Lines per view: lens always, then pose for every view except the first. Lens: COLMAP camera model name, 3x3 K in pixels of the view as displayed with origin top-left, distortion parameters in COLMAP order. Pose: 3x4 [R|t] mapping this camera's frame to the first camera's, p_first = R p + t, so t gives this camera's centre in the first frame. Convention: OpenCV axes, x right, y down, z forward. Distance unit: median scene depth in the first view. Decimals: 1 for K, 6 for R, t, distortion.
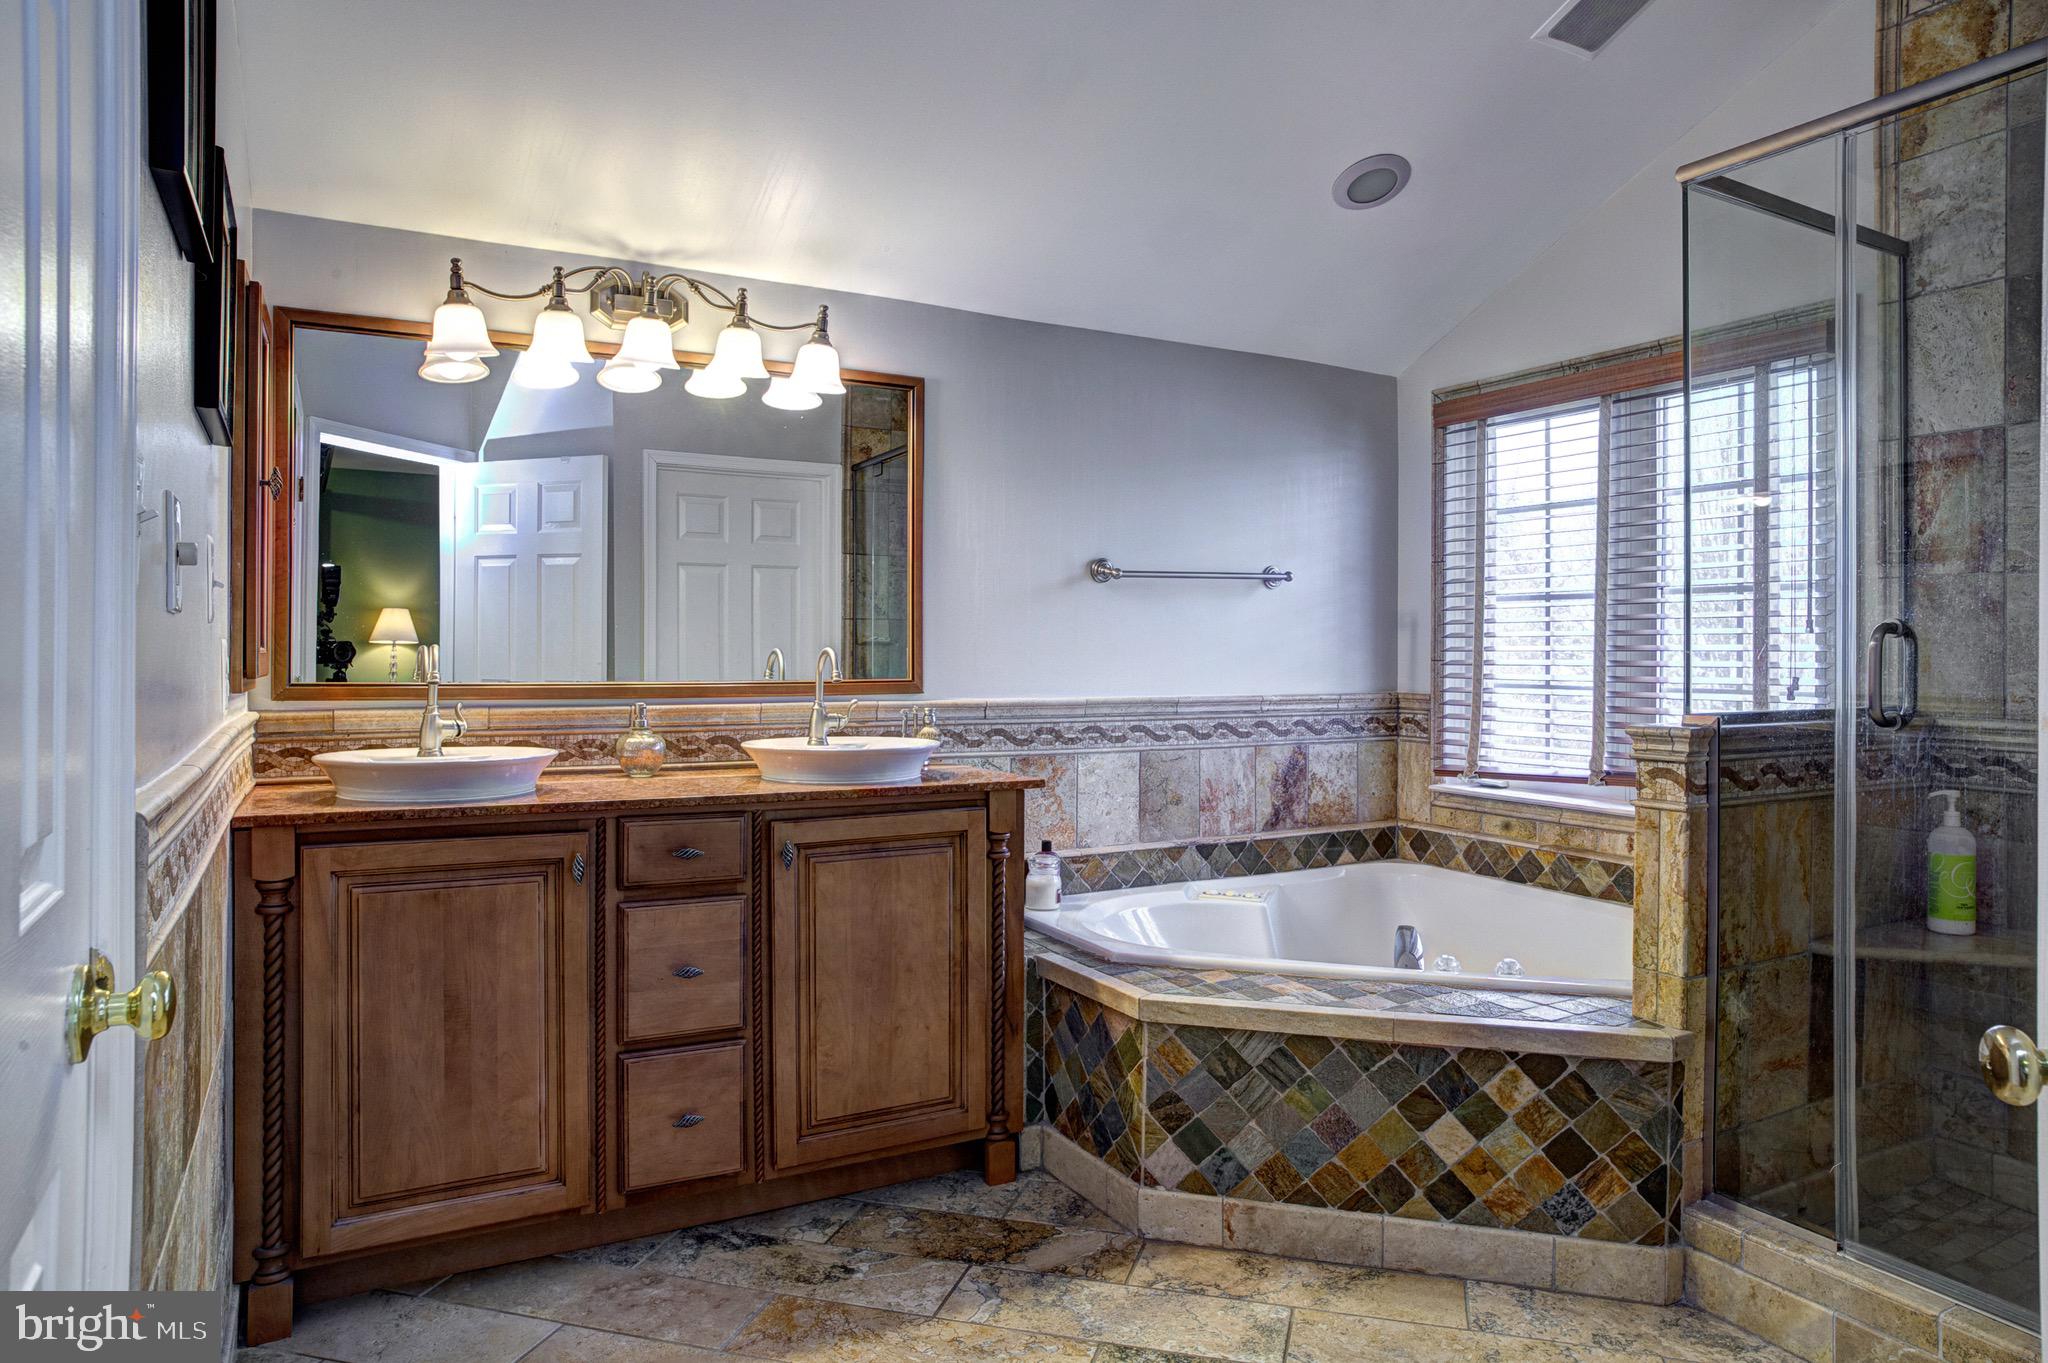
lens RADIAL K [[1297.6, 0, 1050.4], [0, 1297.6, 671.0], [0, 0, 1]] dist [-0.095505, 0.084891]
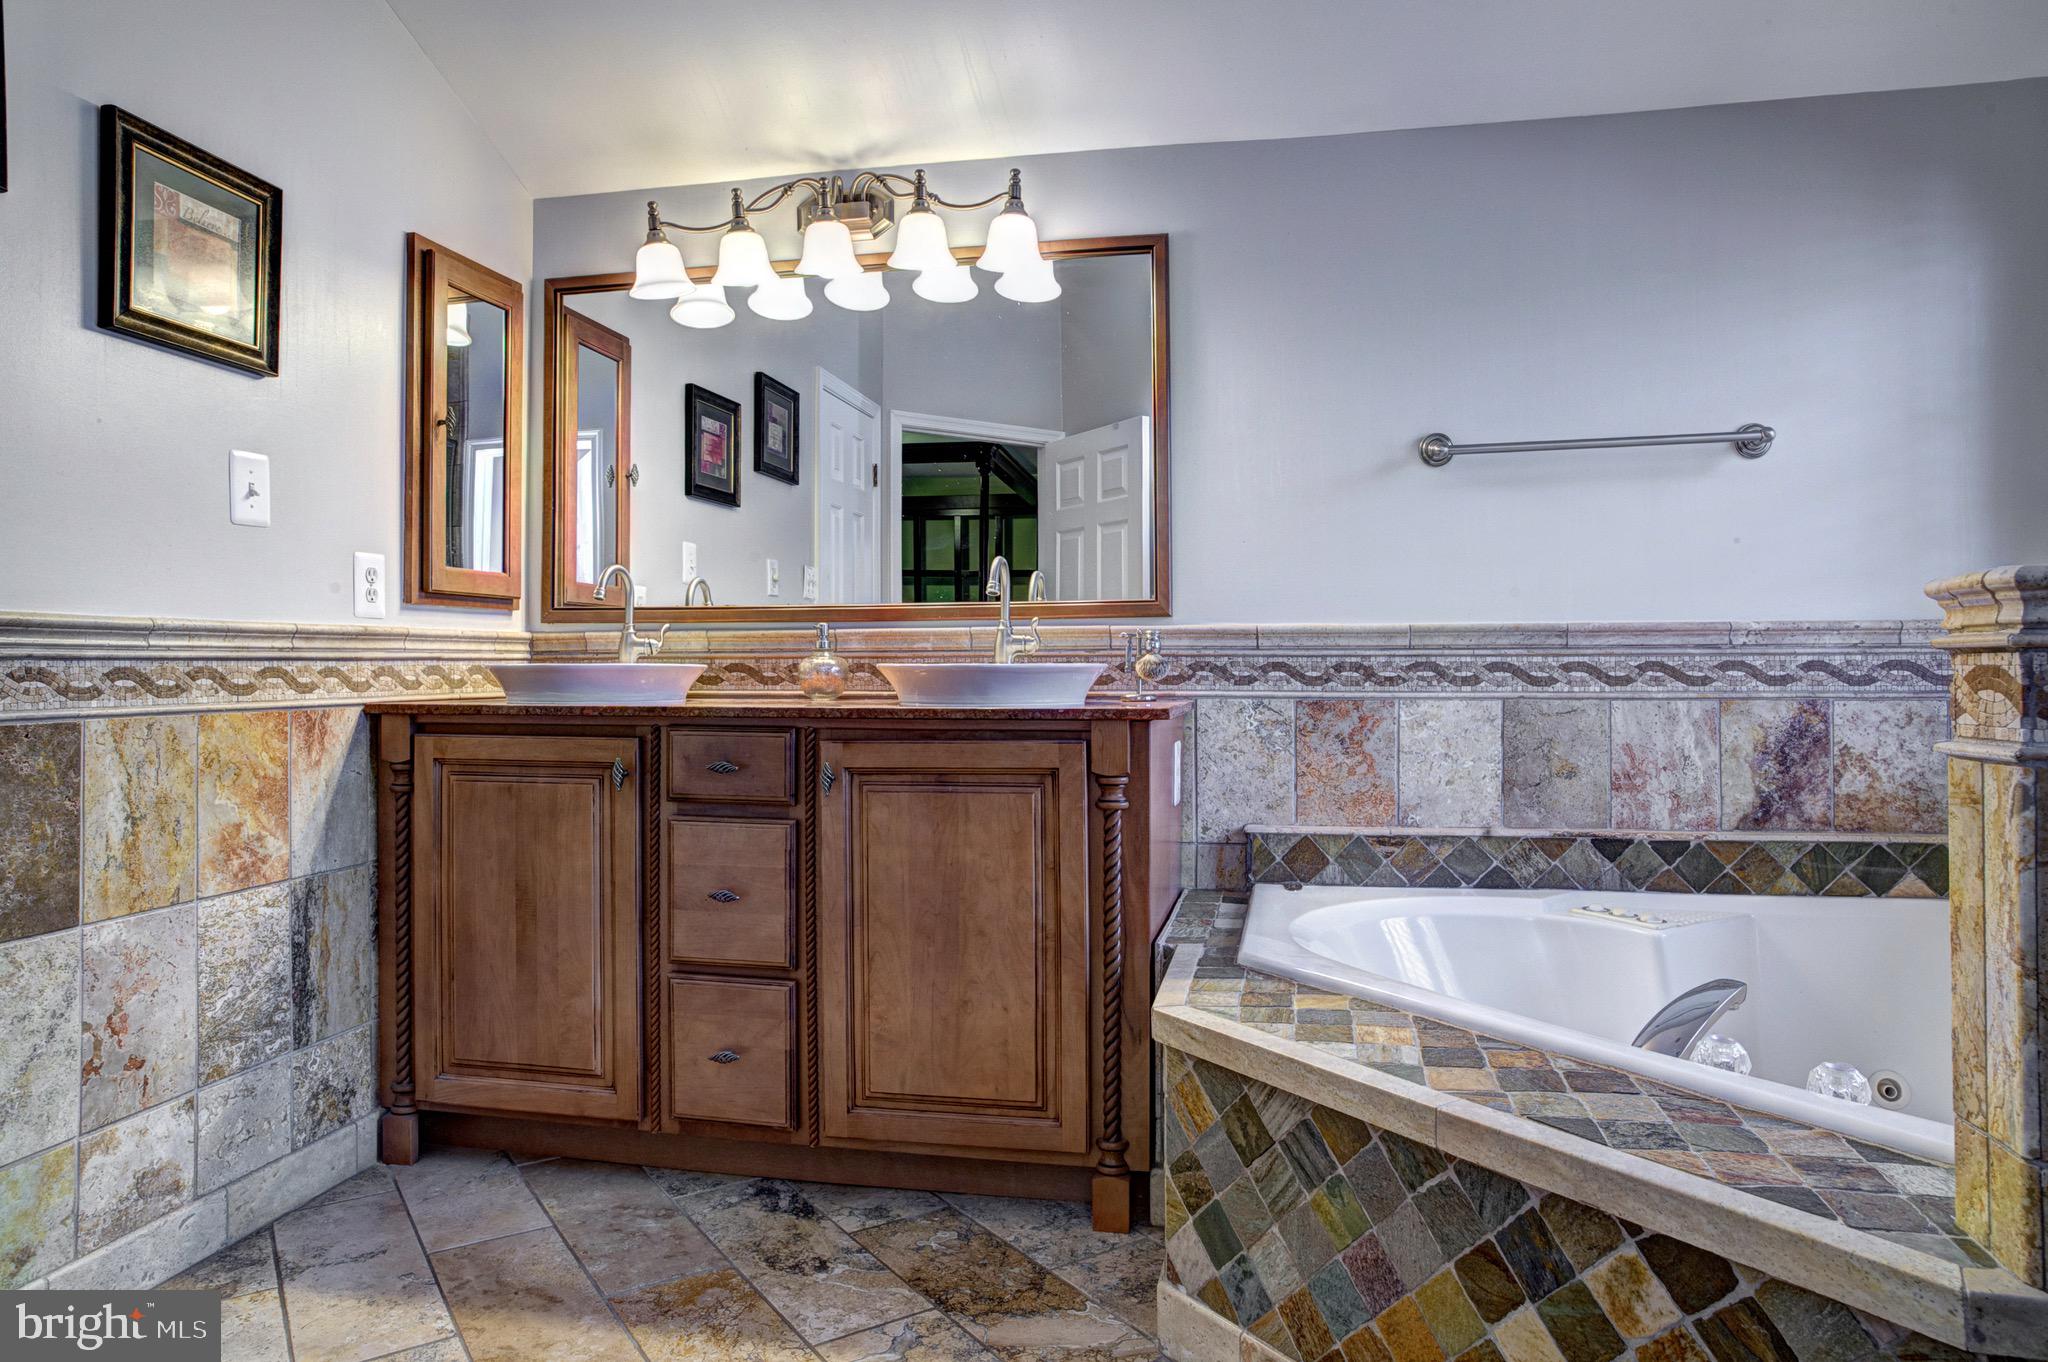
lens RADIAL K [[1297.6, 0, 1050.4], [0, 1297.6, 670.5], [0, 0, 1]] dist [-0.095505, 0.084891]
pose [[0.755392, -0.005177, -0.655253, 0.486952], [-0.003276, 0.999926, -0.011676, 0.078482], [0.655265, 0.010967, 0.755320, 0.431349]]
